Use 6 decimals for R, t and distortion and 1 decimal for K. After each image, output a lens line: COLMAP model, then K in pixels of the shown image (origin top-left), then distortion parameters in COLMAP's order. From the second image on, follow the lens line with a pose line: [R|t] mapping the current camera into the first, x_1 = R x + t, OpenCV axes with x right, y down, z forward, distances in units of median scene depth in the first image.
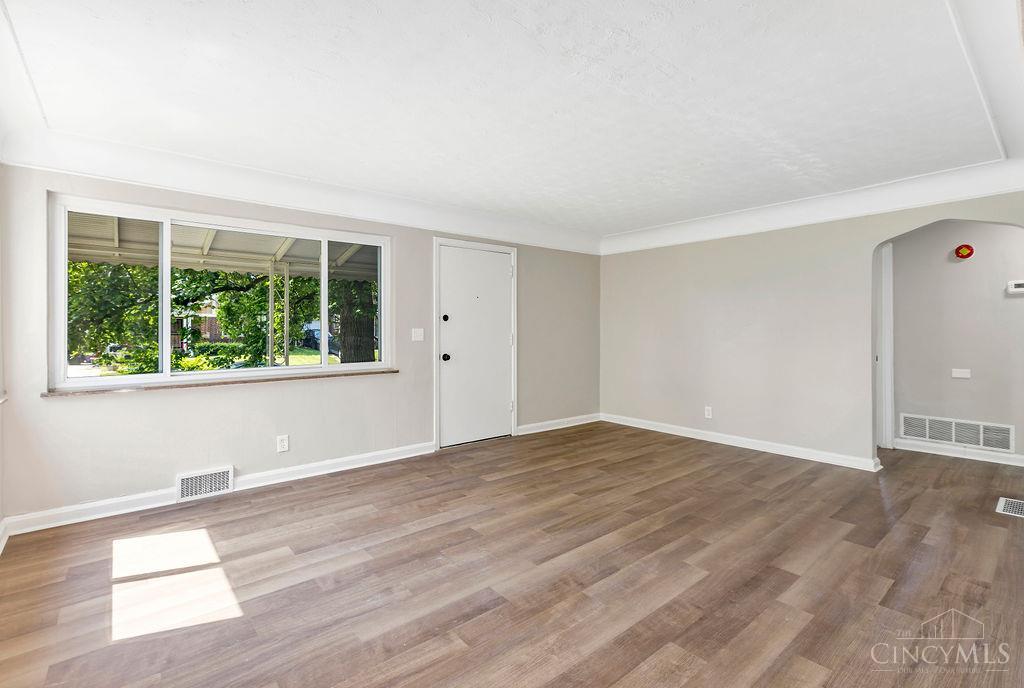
lens RADIAL K [[470.6, 0, 511.9], [0, 470.6, 336.2], [0, 0, 1]] dist [0.000542, 0.000035]
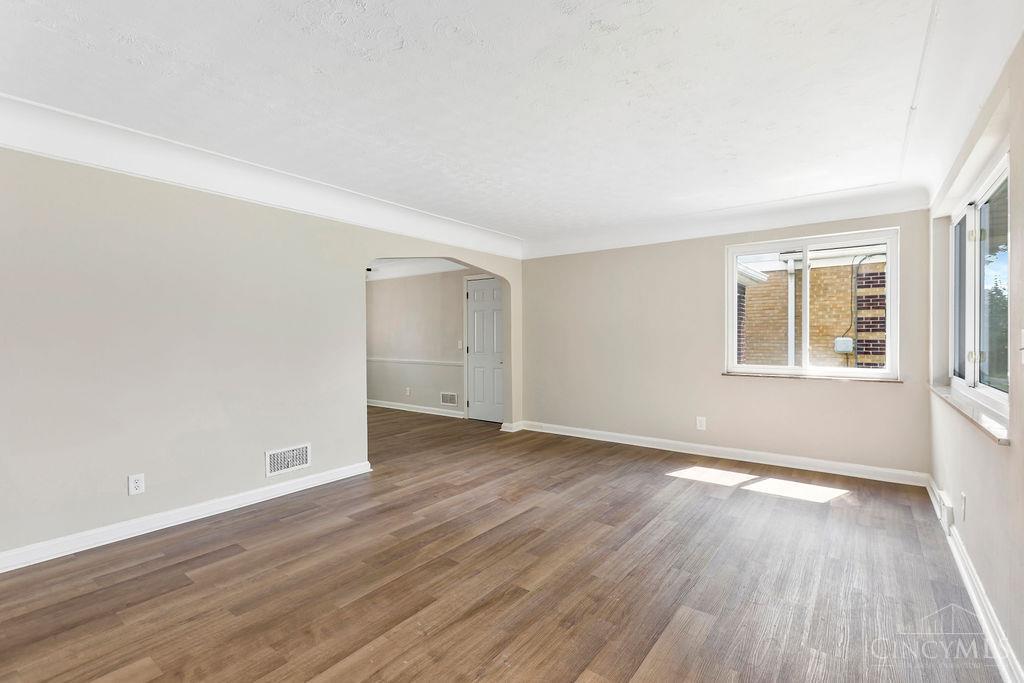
lens RADIAL K [[460.0, 0, 511.0], [0, 460.0, 337.1], [0, 0, 1]] dist [-0.001065, -0.000159]
pose [[-0.976477, 0.007847, -0.215480, 0.368722], [0.004382, 0.999853, 0.016552, -0.028424], [0.215578, 0.015219, -0.976368, 2.064780]]
